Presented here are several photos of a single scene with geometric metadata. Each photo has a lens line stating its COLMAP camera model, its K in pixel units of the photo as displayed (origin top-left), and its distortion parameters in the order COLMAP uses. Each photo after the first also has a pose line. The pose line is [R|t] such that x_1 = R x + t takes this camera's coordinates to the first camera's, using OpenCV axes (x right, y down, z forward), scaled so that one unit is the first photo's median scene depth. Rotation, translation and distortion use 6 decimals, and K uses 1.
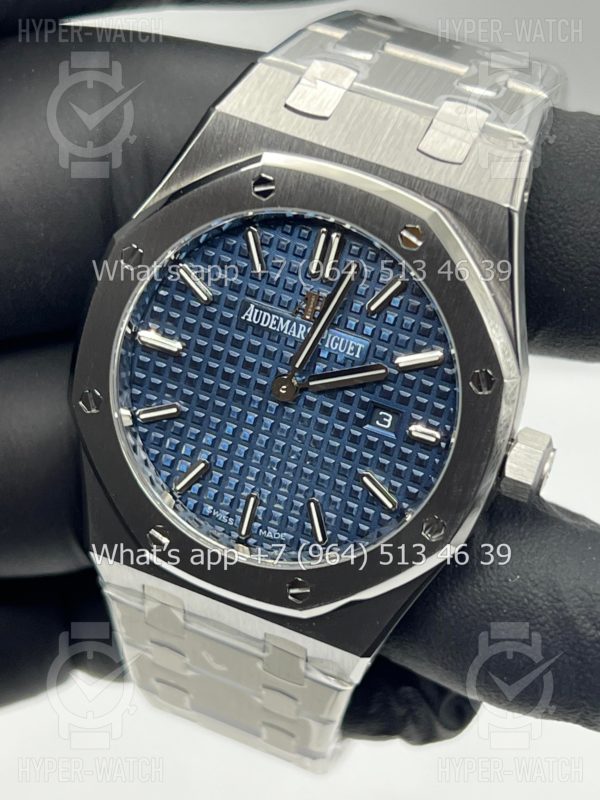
lens RADIAL K [[1907.3, 0, 300.0], [0, 1907.3, 400.0], [0, 0, 1]] dist [0.137297, -0.061894]
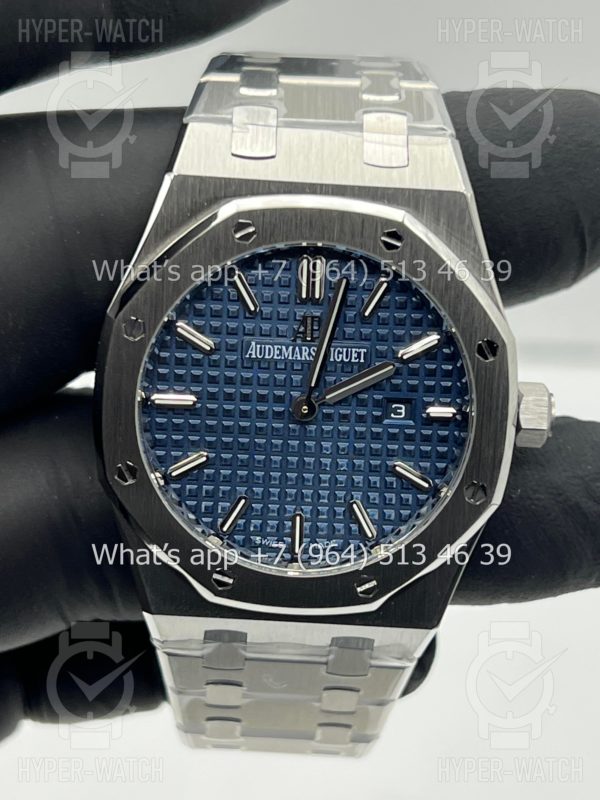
lens RADIAL K [[1907.3, 0, 300.0], [0, 1907.3, 400.0], [0, 0, 1]] dist [0.137297, -0.061894]
pose [[0.927949, -0.276510, 0.249904, -0.275127], [0.278303, 0.960059, 0.028872, -0.042211], [-0.247907, 0.042757, 0.967840, -0.034339]]
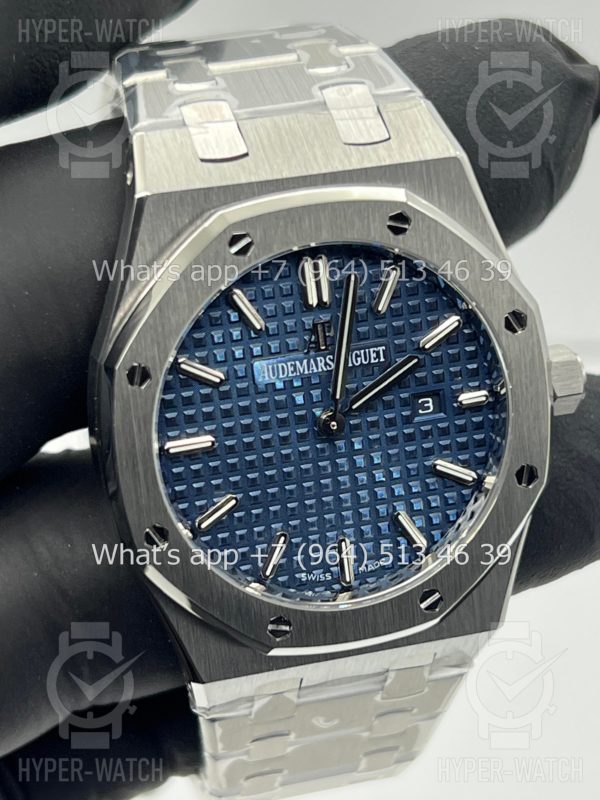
lens RADIAL K [[1907.3, 0, 300.0], [0, 1907.3, 400.0], [0, 0, 1]] dist [0.137297, -0.061894]
pose [[0.788250, -0.458585, 0.410319, -0.408908], [0.447984, 0.884793, 0.128264, -0.147356], [-0.421867, 0.082713, 0.902877, 0.135227]]
